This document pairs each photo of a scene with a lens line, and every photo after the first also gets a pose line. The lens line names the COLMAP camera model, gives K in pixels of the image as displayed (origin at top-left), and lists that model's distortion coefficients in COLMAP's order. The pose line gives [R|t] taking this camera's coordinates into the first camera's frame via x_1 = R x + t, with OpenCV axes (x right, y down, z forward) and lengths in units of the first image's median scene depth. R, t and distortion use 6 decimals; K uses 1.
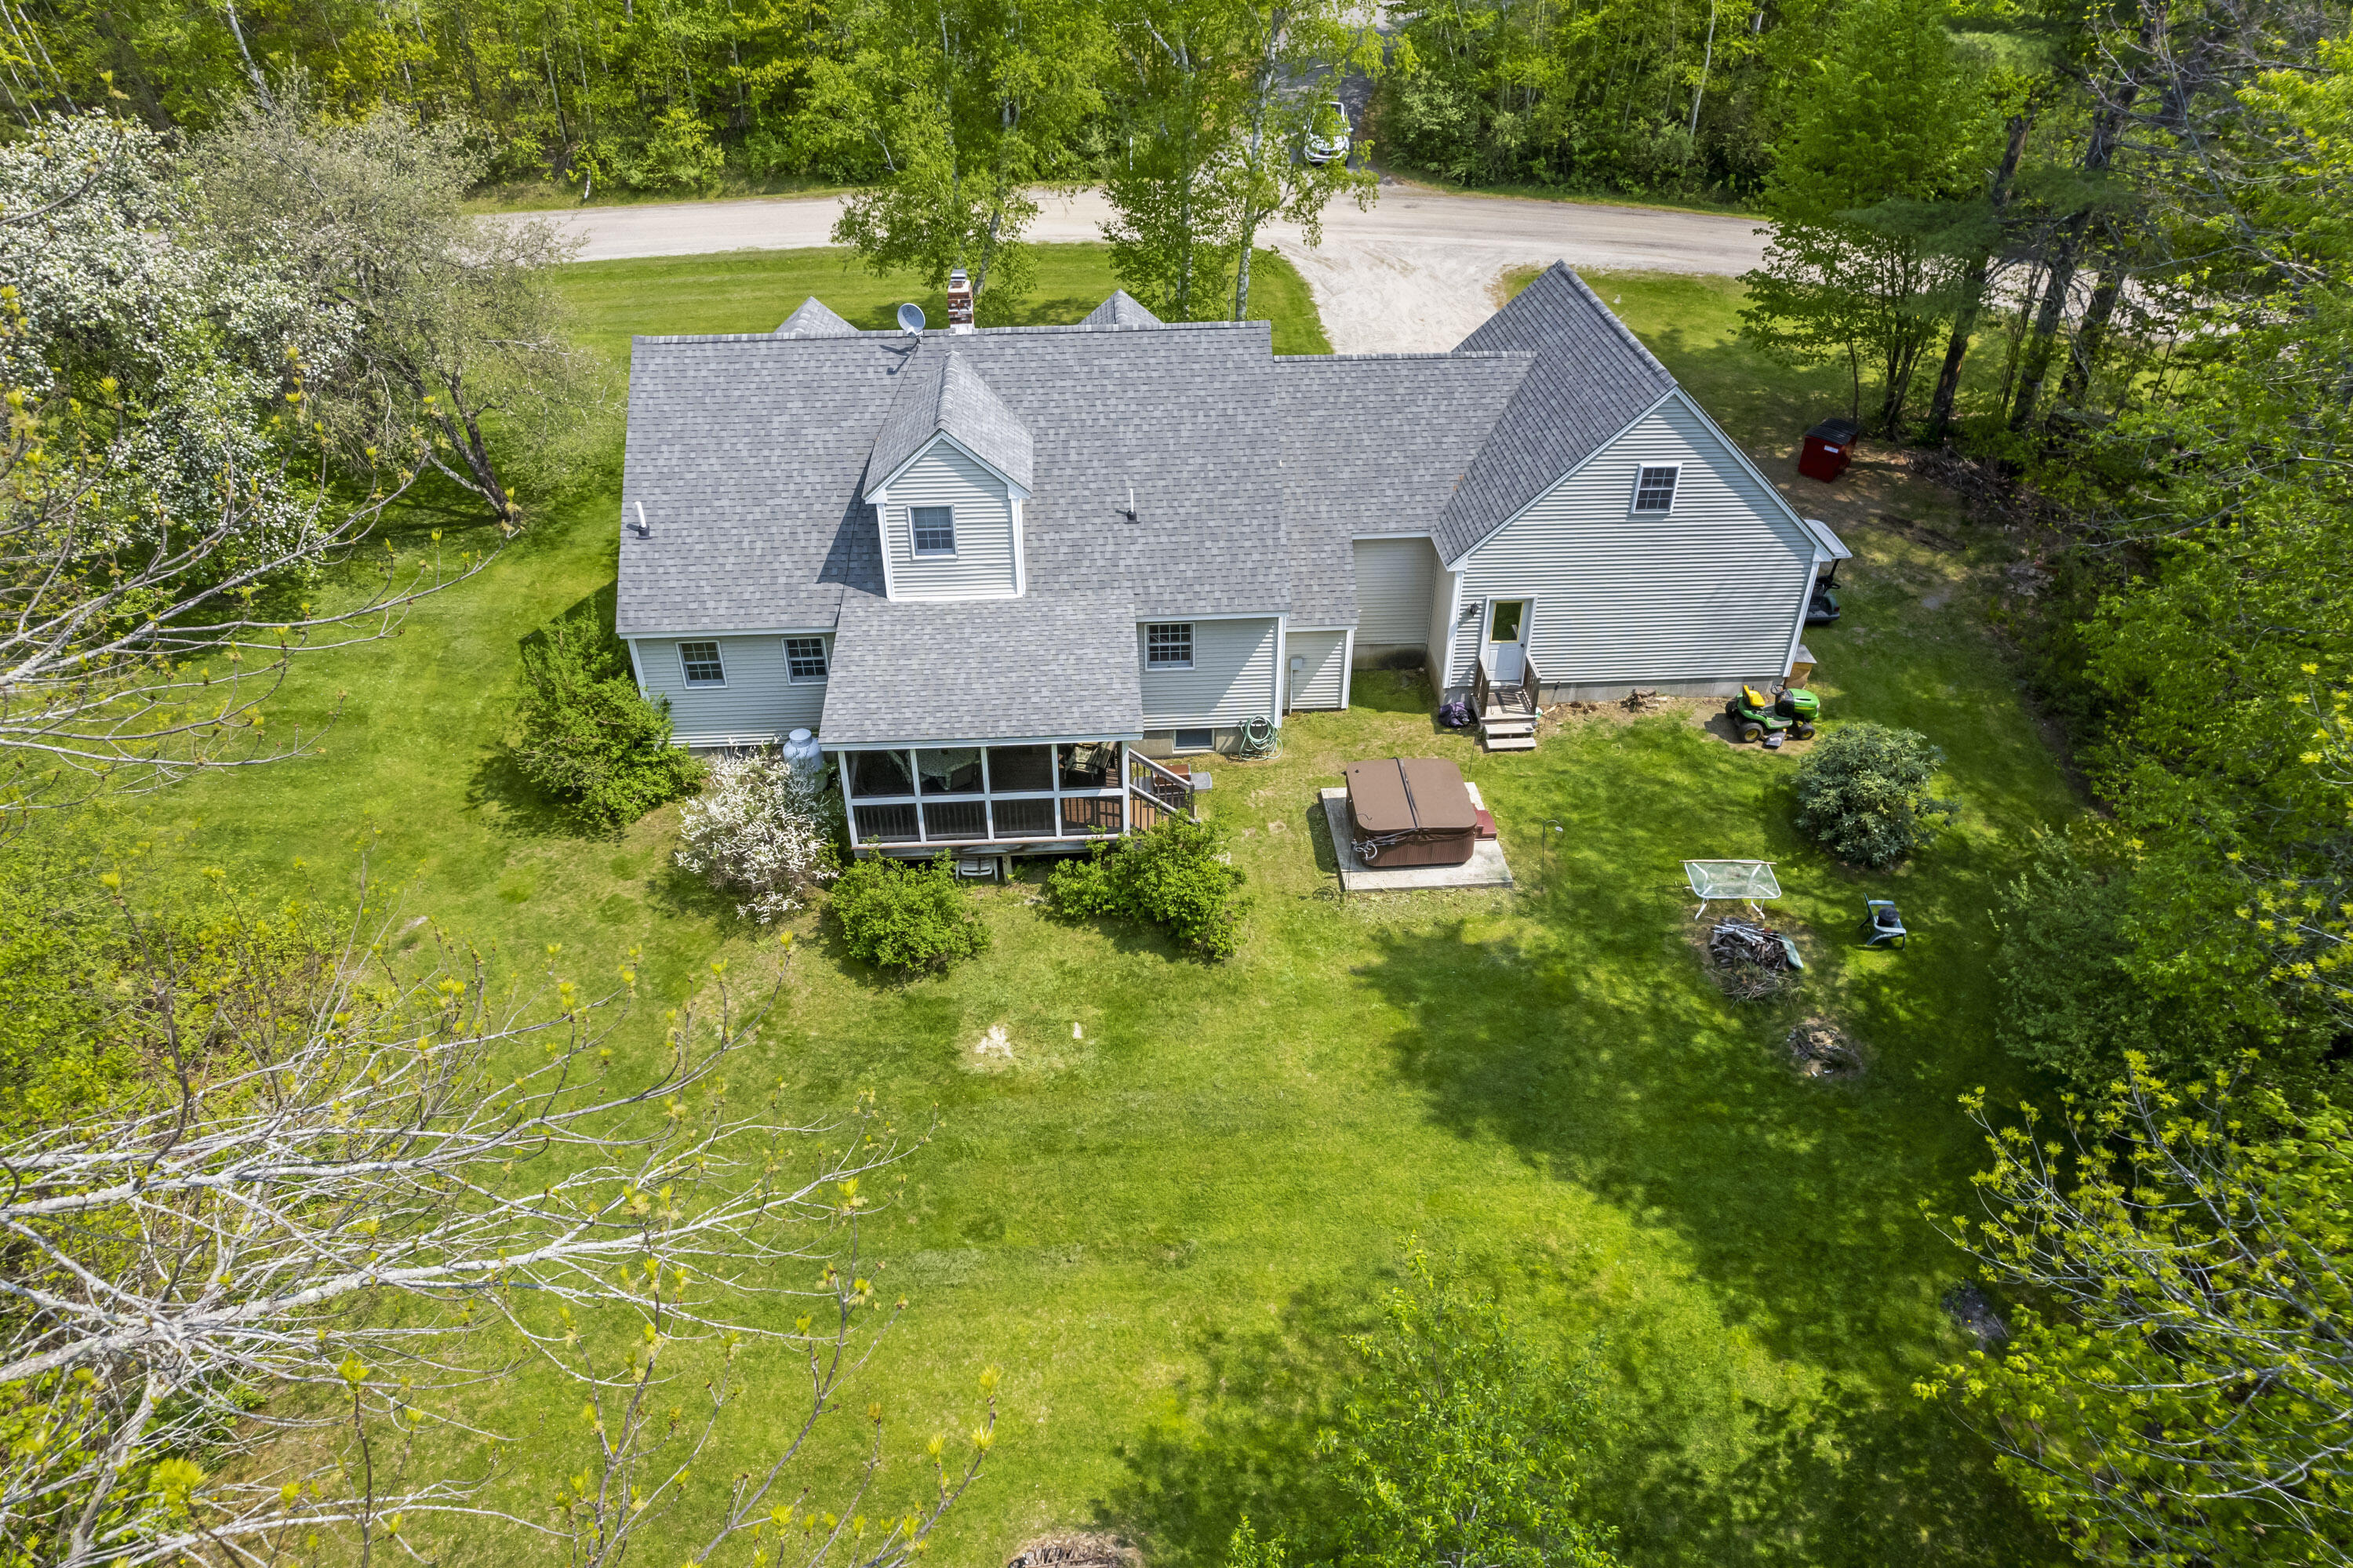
lens RADIAL K [[1517.2, 0, 1197.3], [0, 1517.2, 765.7], [0, 0, 1]] dist [-0.005718, 0.000249]
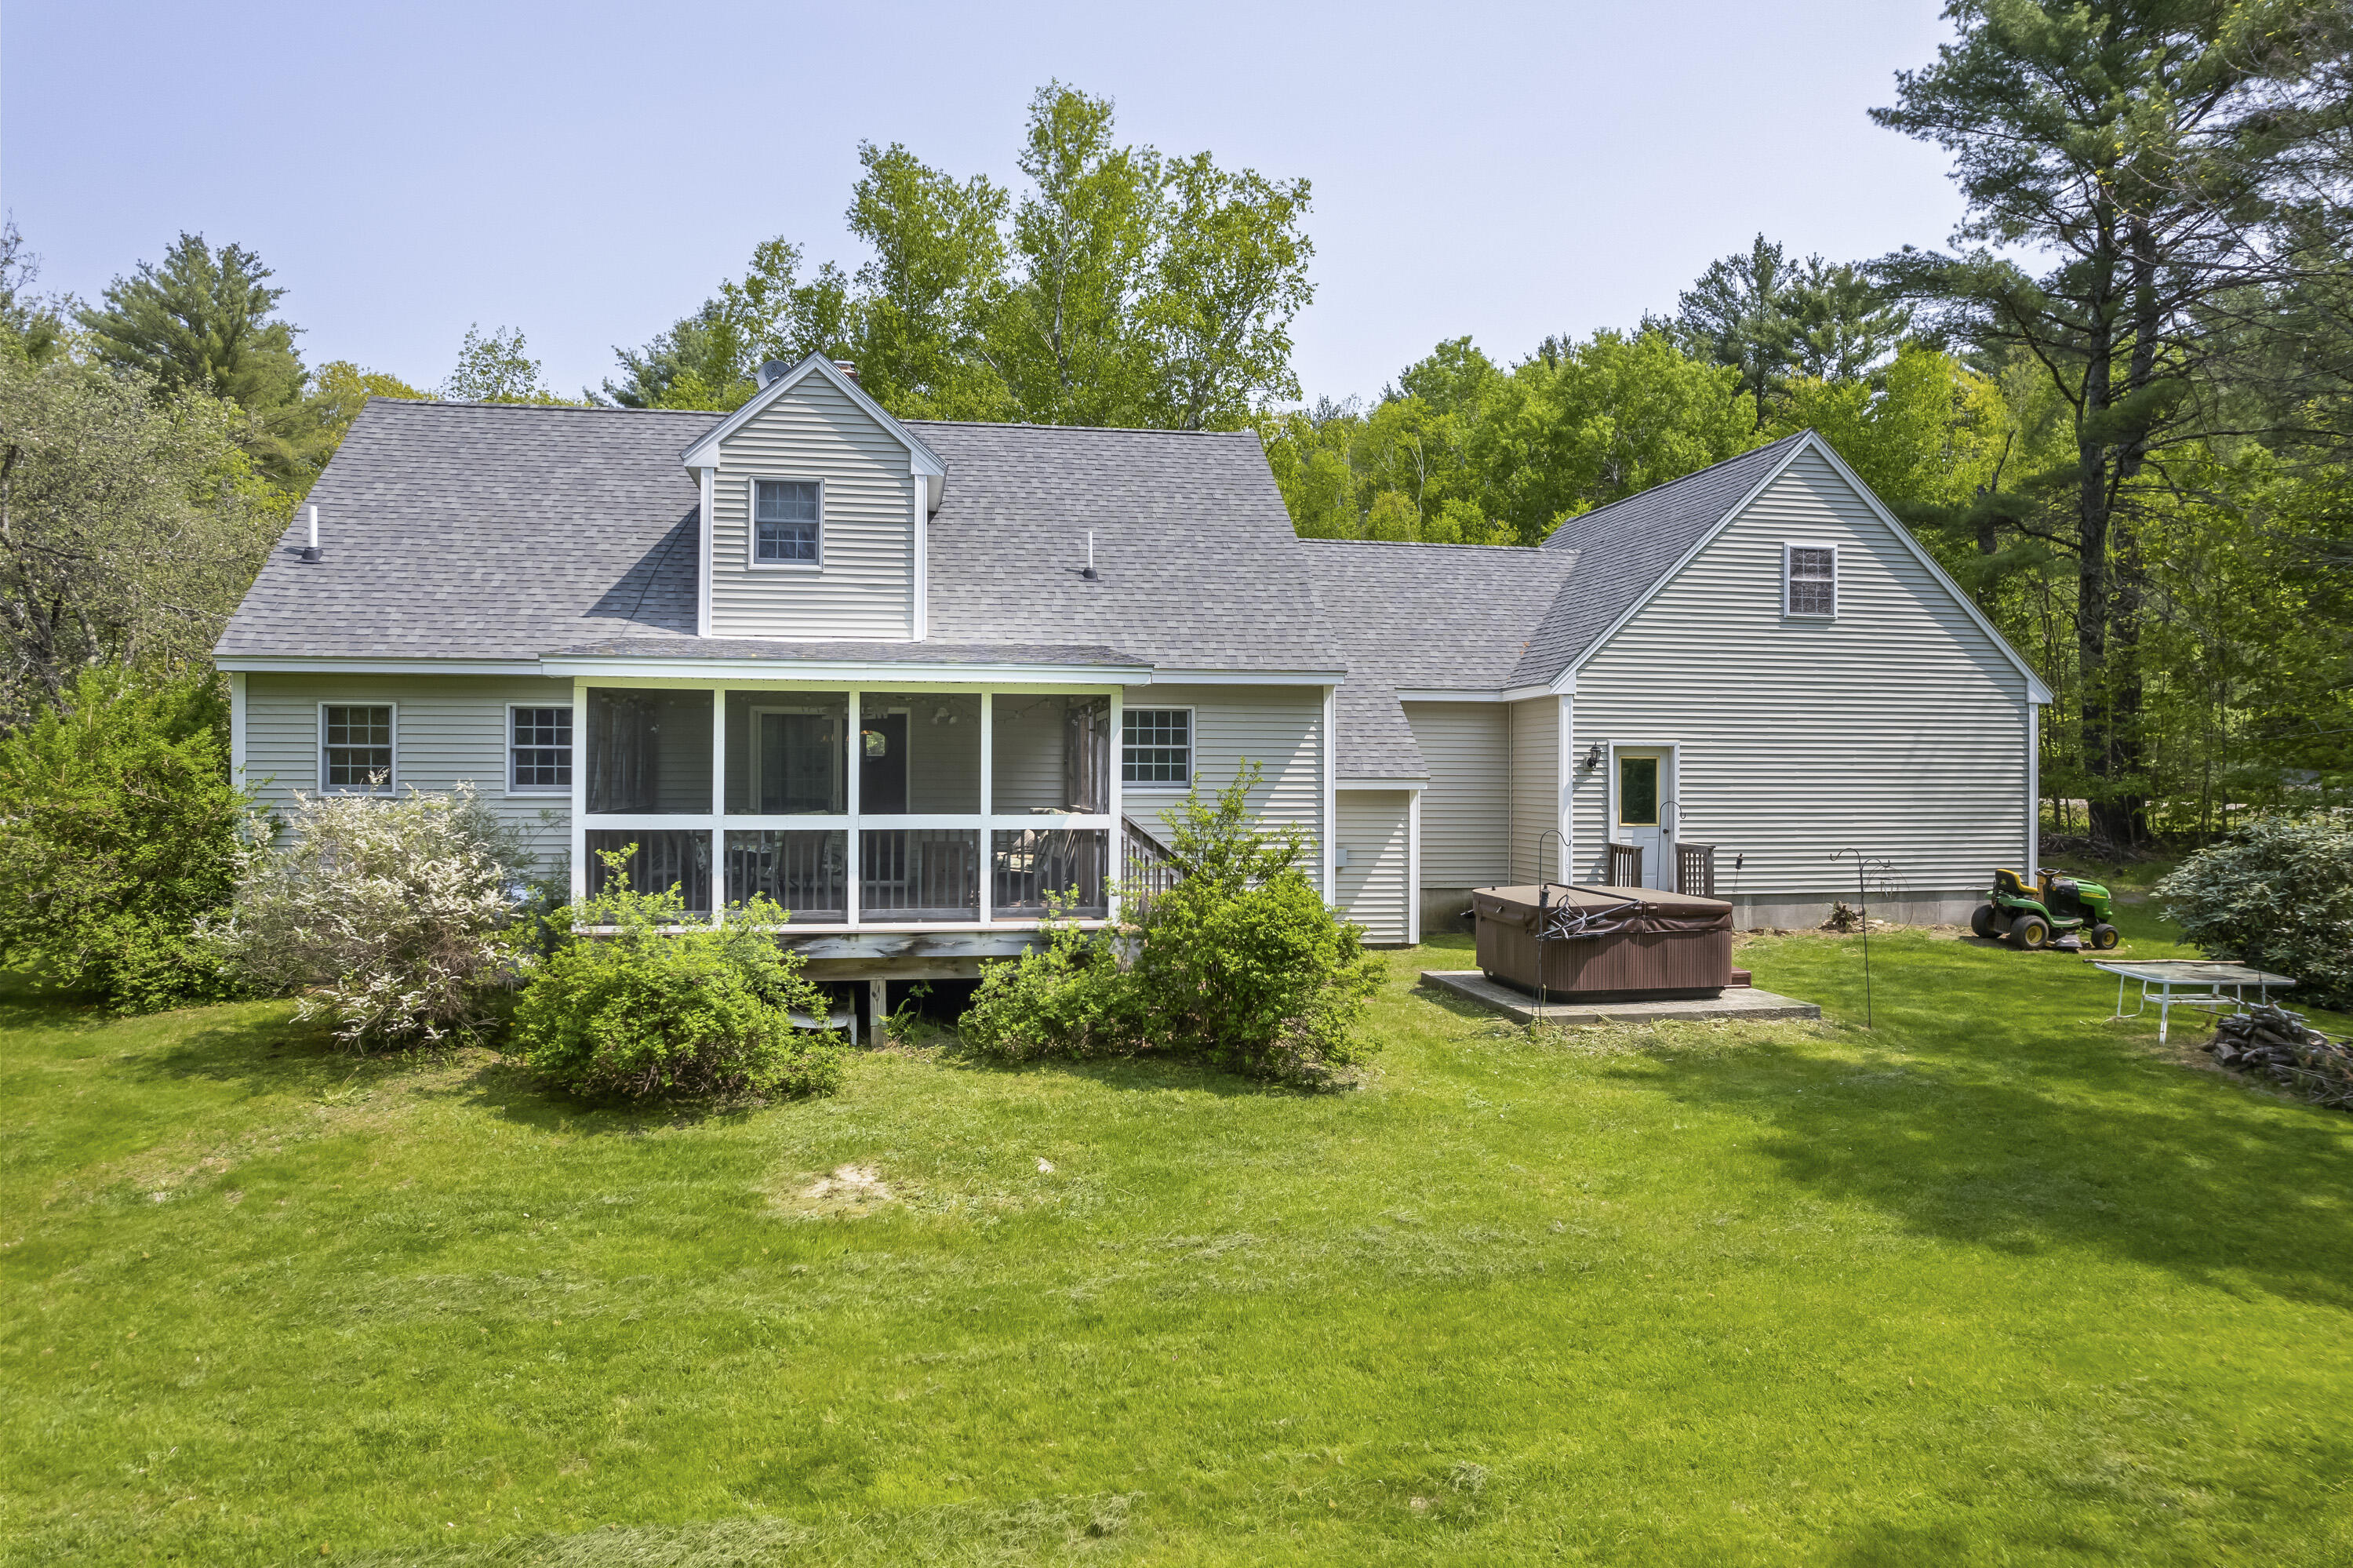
lens RADIAL K [[1493.0, 0, 1185.5], [0, 1493.0, 783.8], [0, 0, 1]] dist [-0.031421, 0.001485]
pose [[0.993690, -0.005100, 0.112046, -0.077229], [0.068260, 0.820166, -0.568039, 0.292463], [-0.088999, 0.572103, 0.815339, 0.529926]]
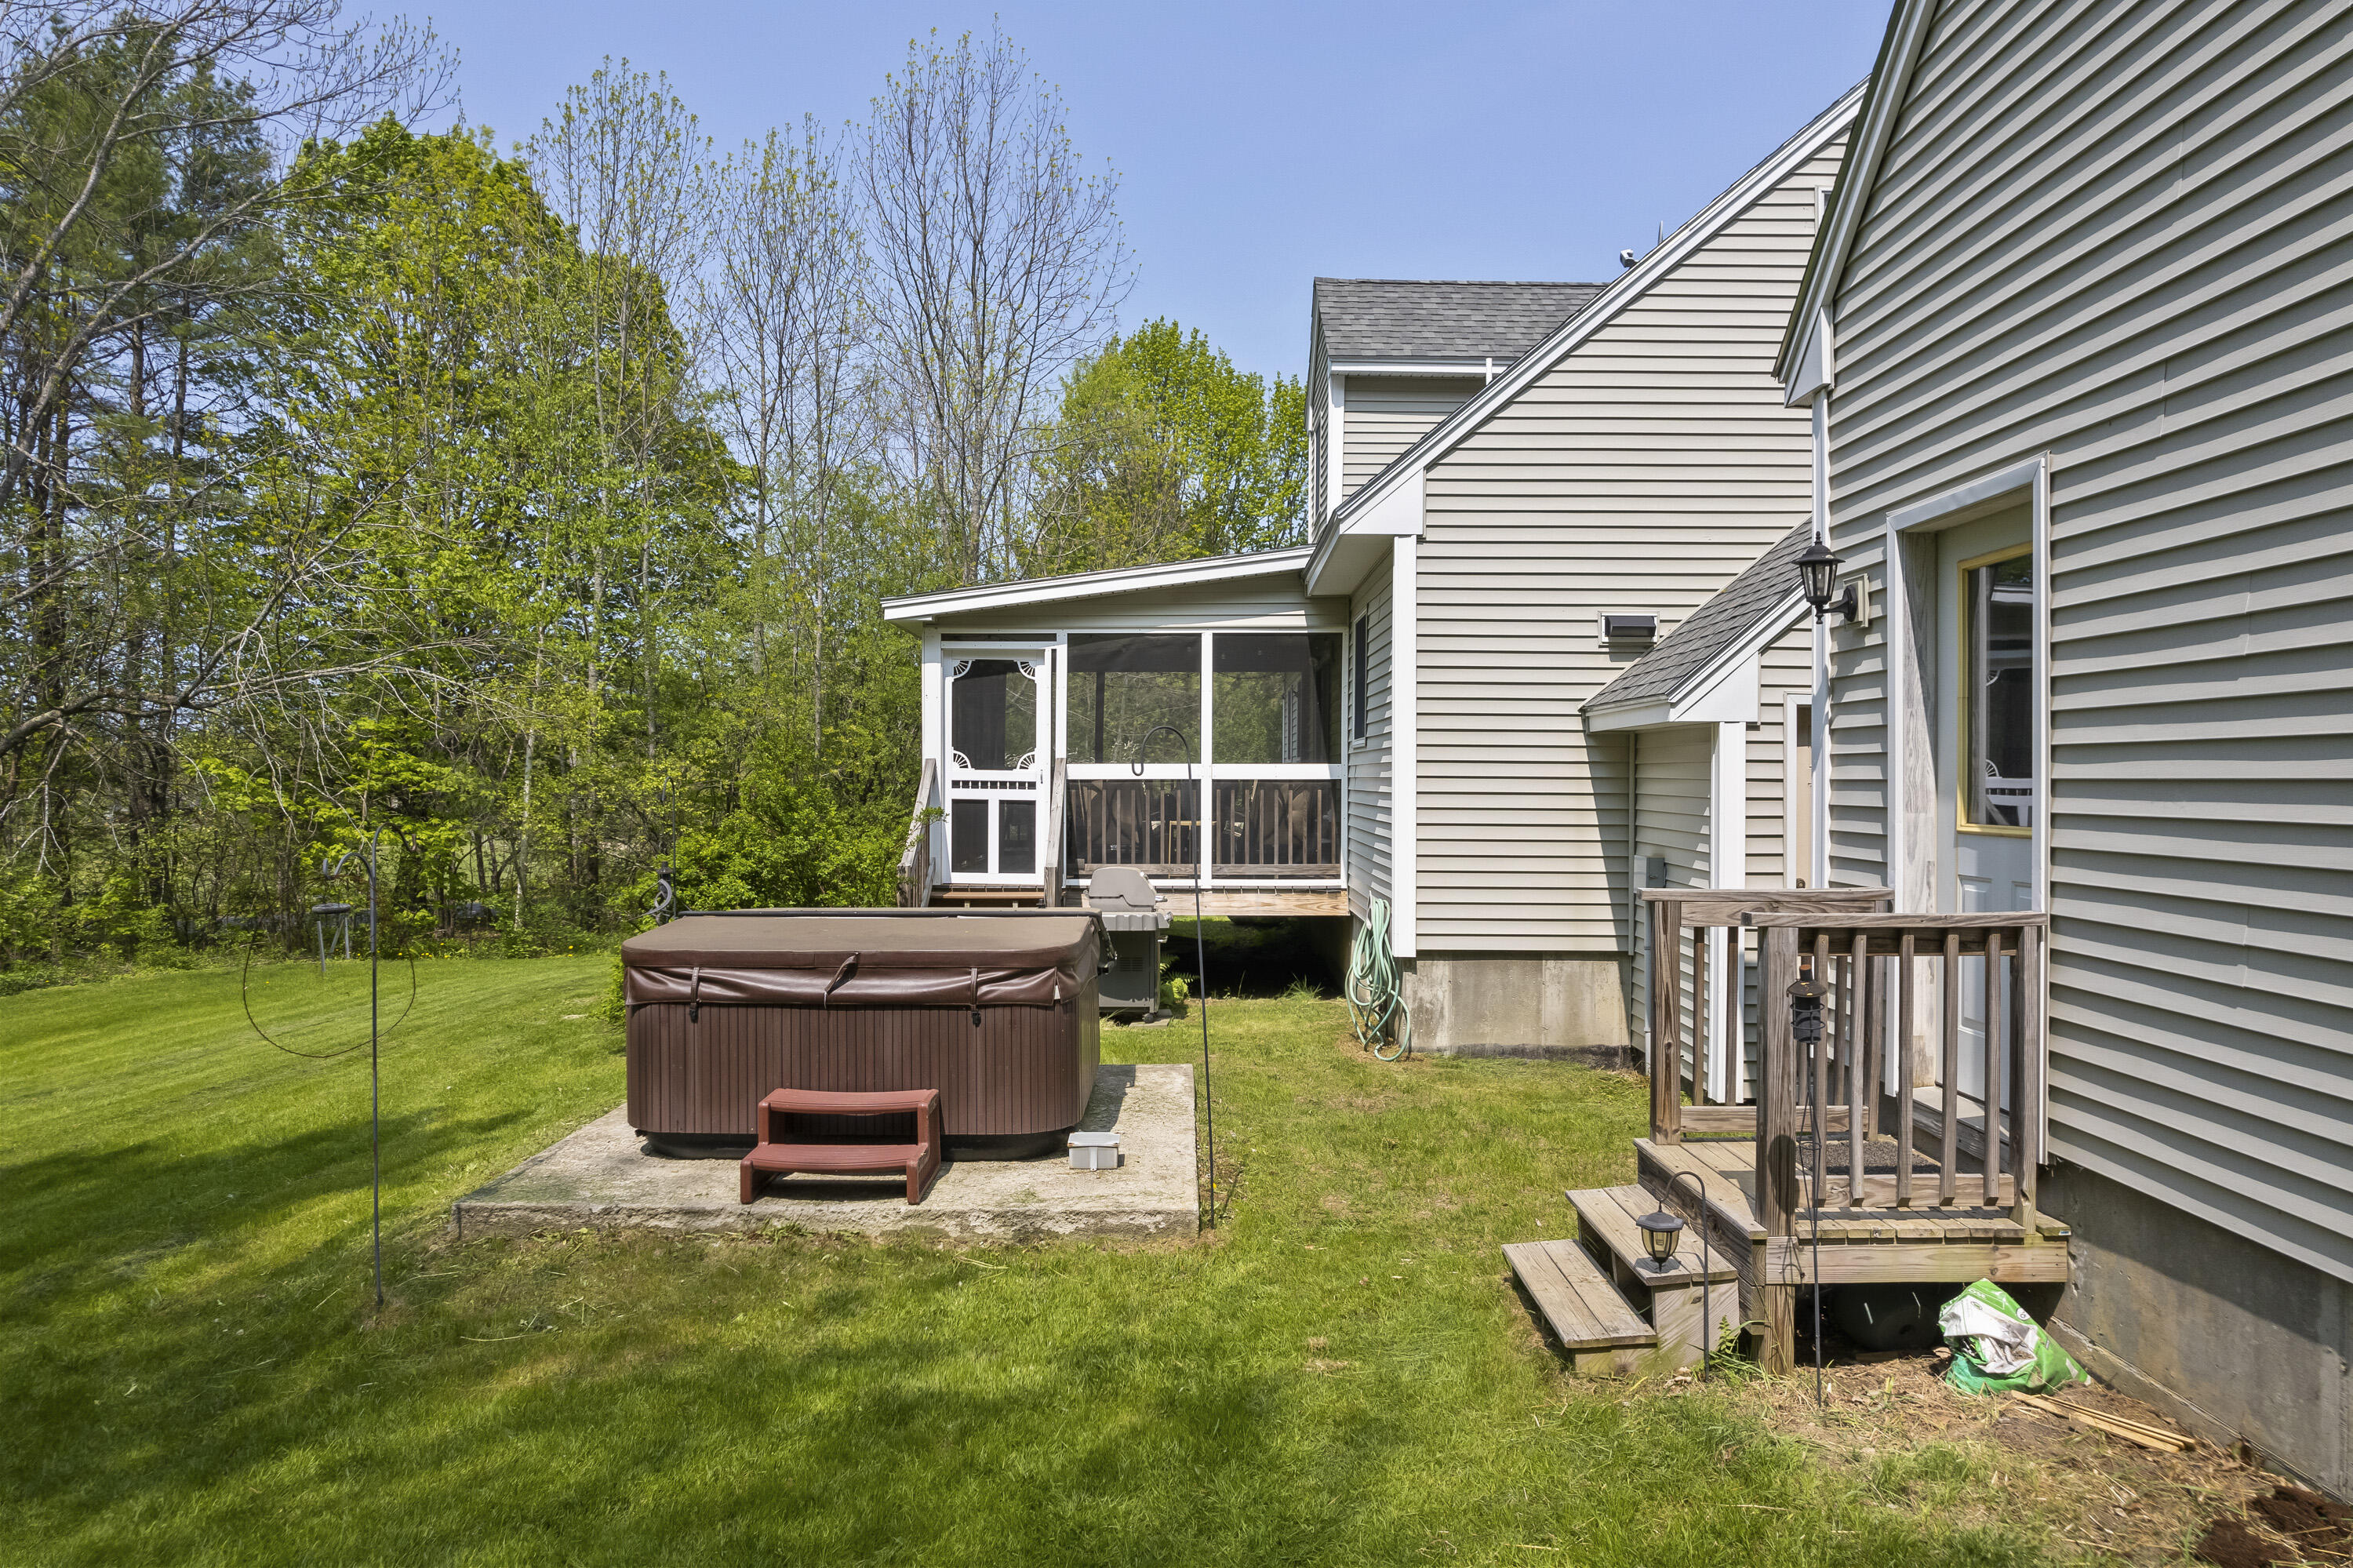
lens RADIAL K [[1500.7, 0, 1182.9], [0, 1500.7, 779.3], [0, 0, 1]] dist [-0.047578, 0.001611]
pose [[-0.076025, -0.007885, -0.997075, 0.411575], [-0.578432, 0.814861, 0.037660, -0.045398], [0.812180, 0.579603, -0.066511, 1.045614]]
